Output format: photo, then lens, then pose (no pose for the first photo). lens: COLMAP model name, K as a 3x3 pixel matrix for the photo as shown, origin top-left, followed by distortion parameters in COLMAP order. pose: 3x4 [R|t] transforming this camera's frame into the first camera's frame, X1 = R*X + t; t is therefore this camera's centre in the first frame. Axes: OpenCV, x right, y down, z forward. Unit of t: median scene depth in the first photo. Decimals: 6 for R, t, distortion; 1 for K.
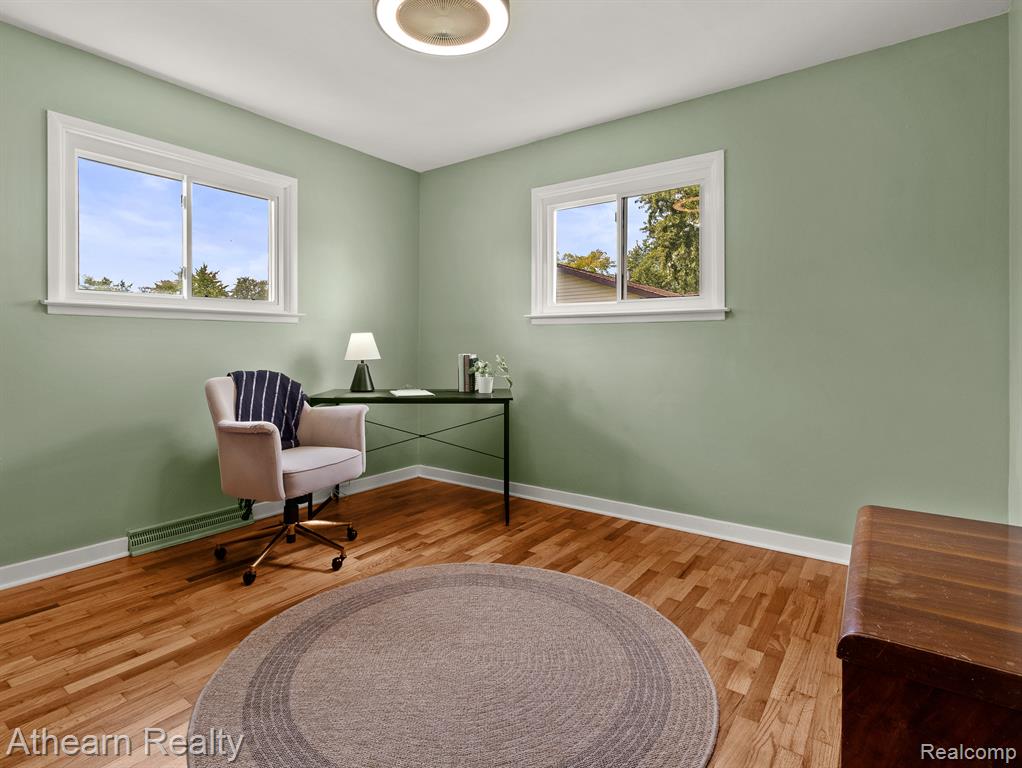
lens RADIAL K [[535.9, 0, 504.6], [0, 535.9, 353.0], [0, 0, 1]] dist [0.000573, -0.000276]
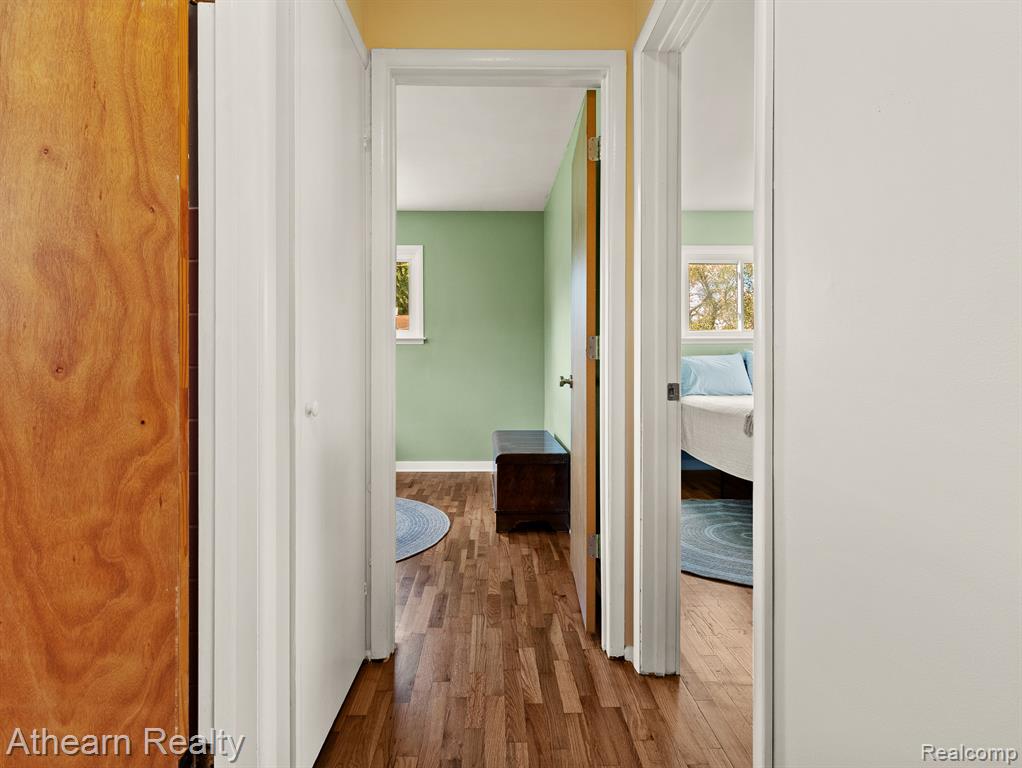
lens RADIAL K [[535.9, 0, 504.6], [0, 535.9, 353.0], [0, 0, 1]] dist [0.000573, -0.000276]
pose [[0.791999, 0.011682, 0.610411, -0.519103], [0.002107, 0.999759, -0.021868, 0.004878], [-0.610519, 0.018606, 0.791783, -0.626248]]
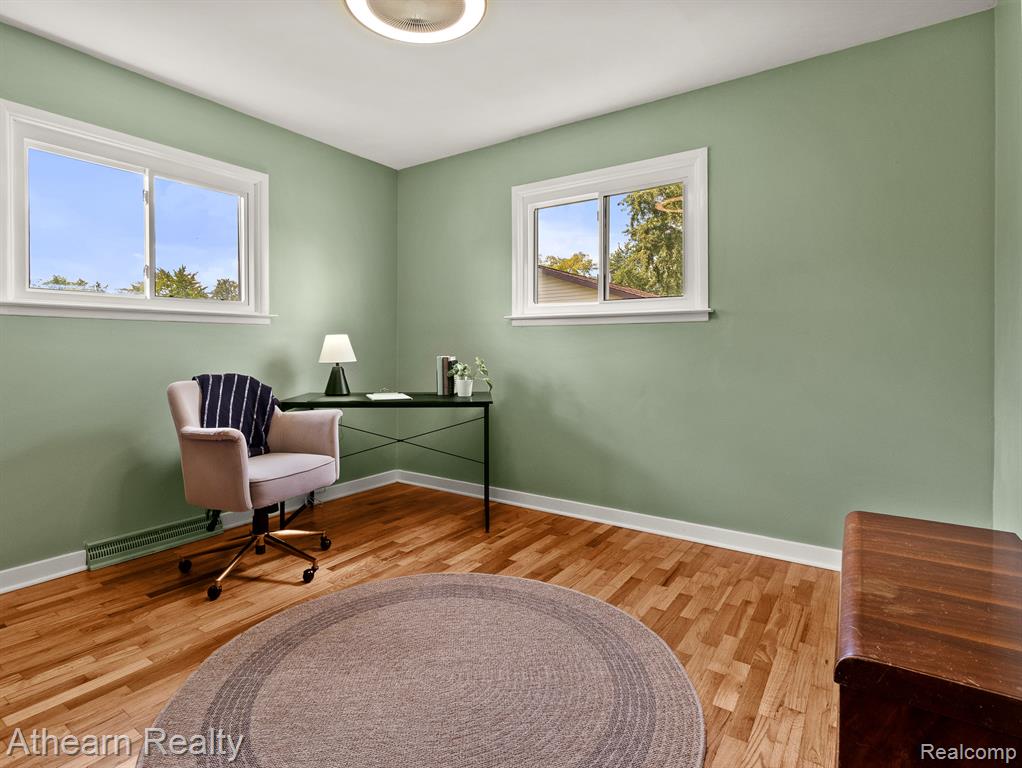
lens RADIAL K [[533.9, 0, 503.4], [0, 533.9, 356.3], [0, 0, 1]] dist [0.002277, 0.000002]
pose [[0.999585, -0.001656, 0.028774, 0.008476], [0.001590, 0.999996, 0.002318, -0.000136], [-0.028778, -0.002272, 0.999583, 0.037748]]
